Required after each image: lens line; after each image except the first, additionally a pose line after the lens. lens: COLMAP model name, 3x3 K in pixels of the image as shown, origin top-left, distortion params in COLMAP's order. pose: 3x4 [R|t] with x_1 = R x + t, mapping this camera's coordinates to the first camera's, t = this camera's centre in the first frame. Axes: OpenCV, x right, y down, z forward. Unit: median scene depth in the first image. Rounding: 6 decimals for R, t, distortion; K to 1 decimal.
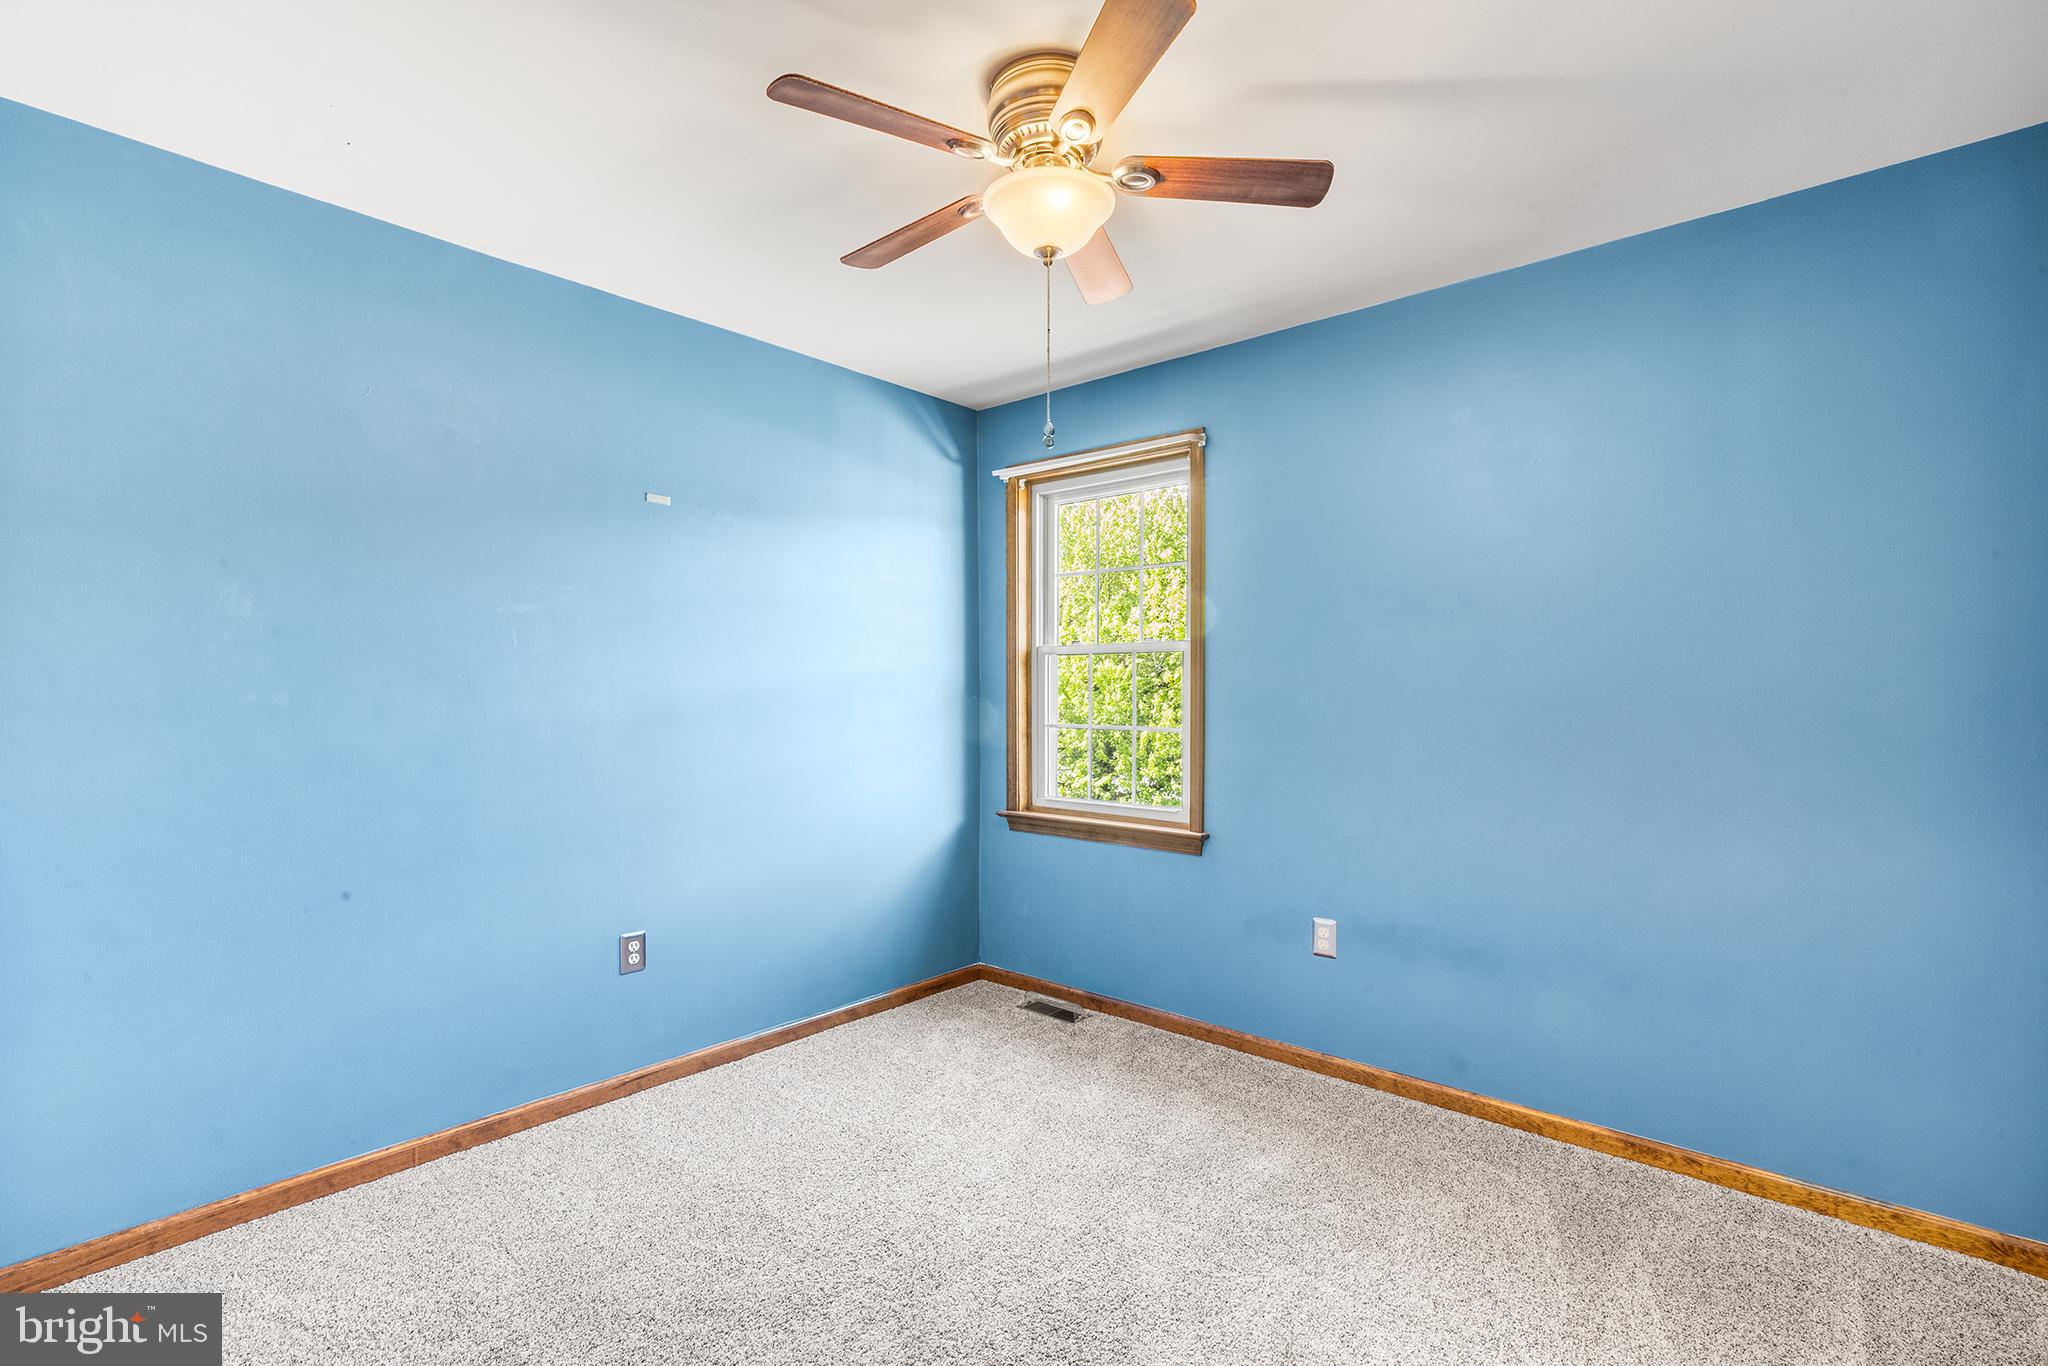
lens RADIAL K [[939.2, 0, 1022.3], [0, 939.2, 701.3], [0, 0, 1]] dist [0.005896, -0.000270]
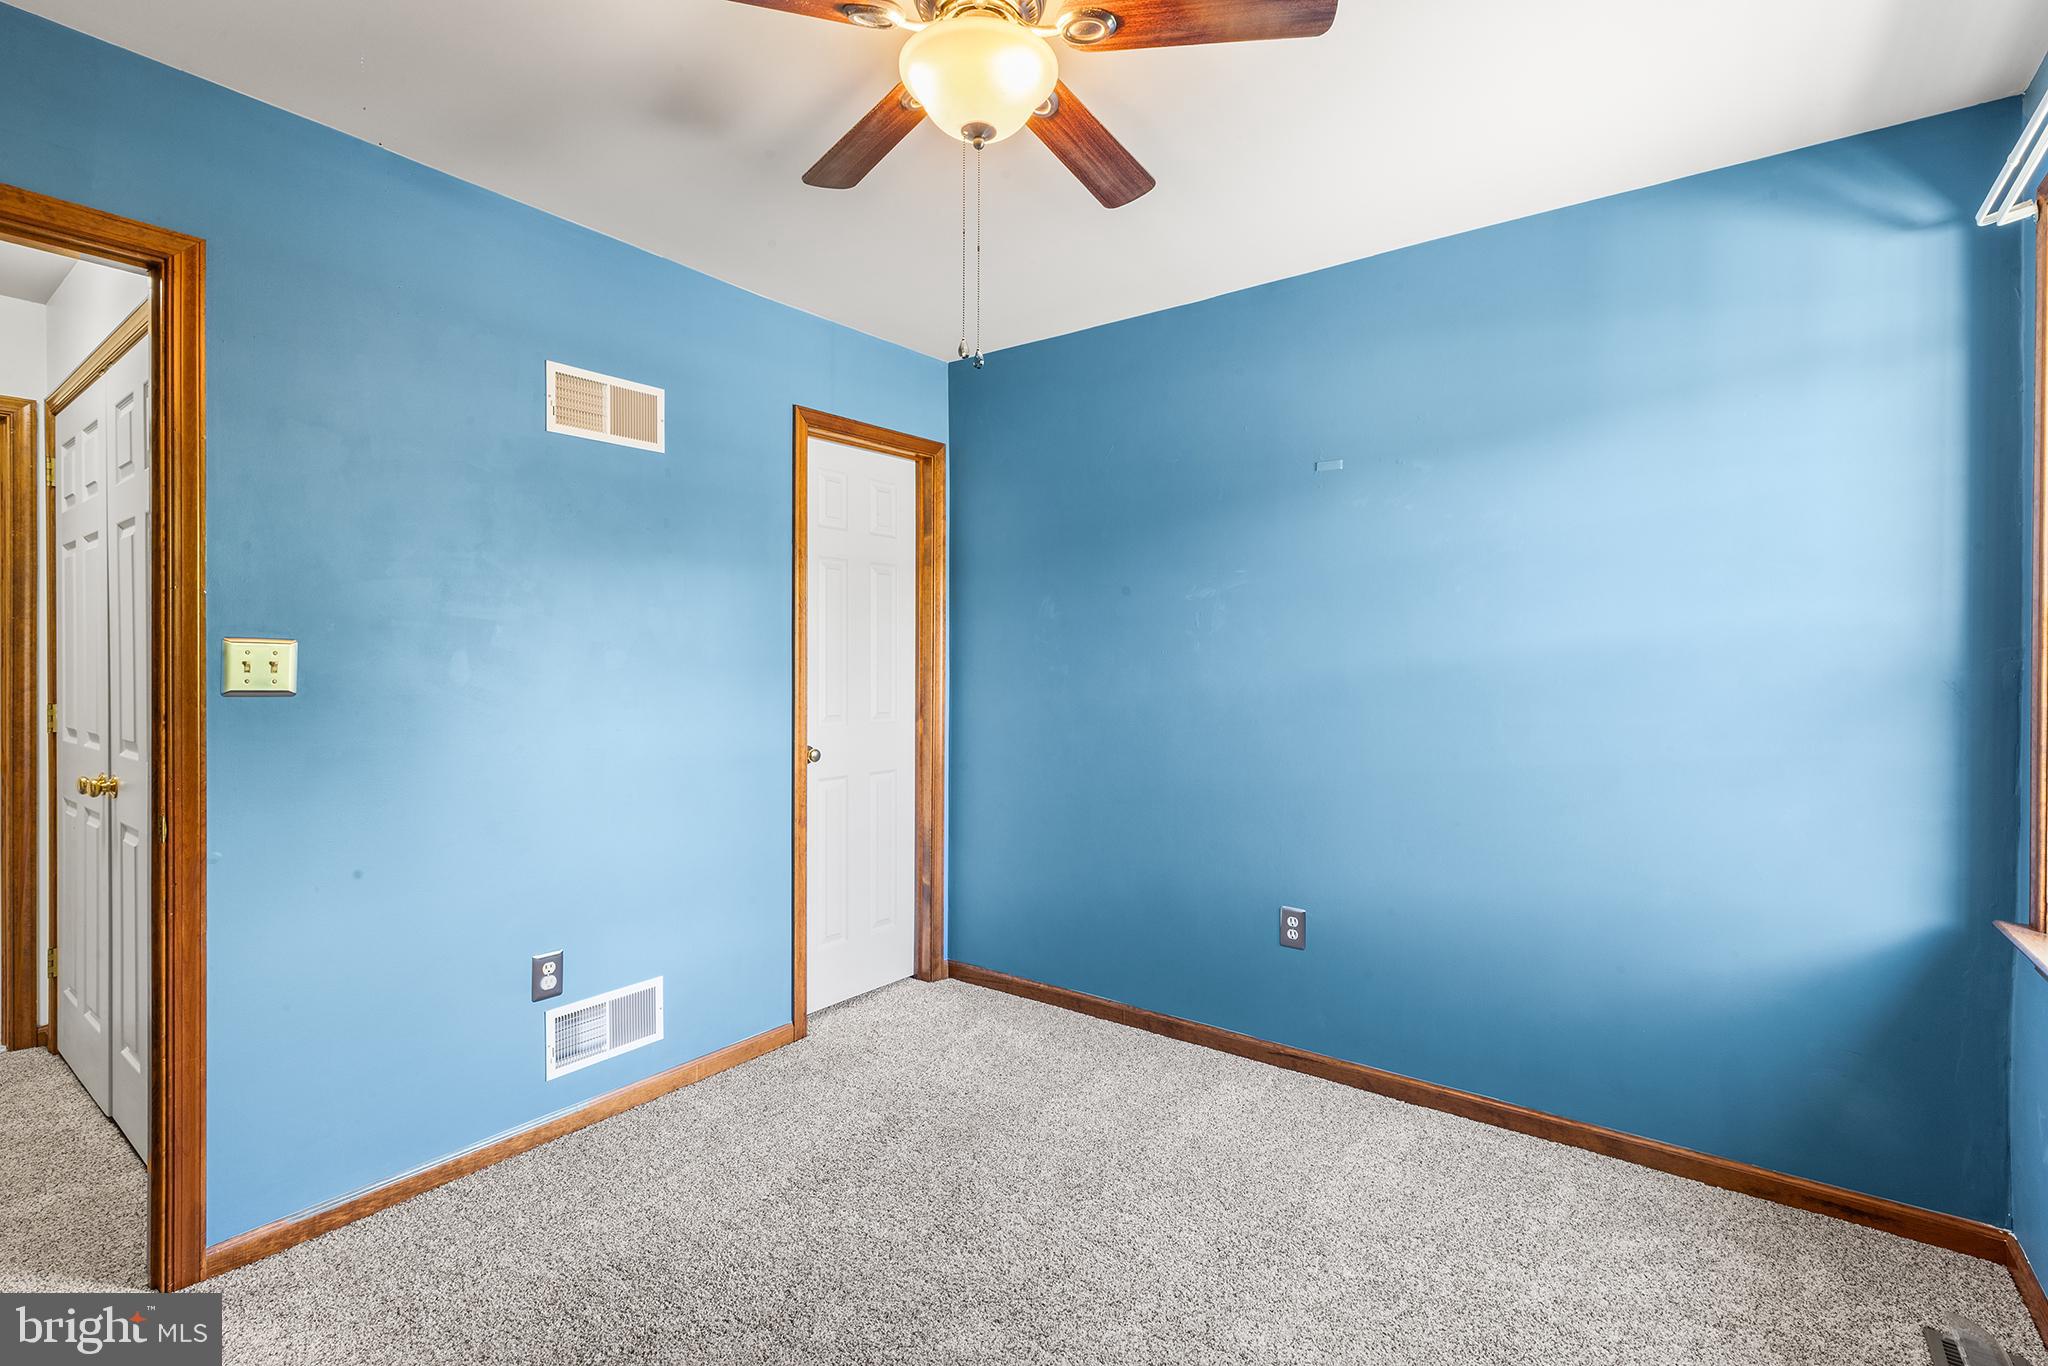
lens RADIAL K [[939.2, 0, 1032.3], [0, 939.2, 672.5], [0, 0, 1]] dist [0.005896, -0.000270]
pose [[0.083112, 0.007425, -0.996513, 0.398719], [-0.018232, 0.999816, 0.005929, -0.003337], [0.996373, 0.017676, 0.083232, 0.457510]]
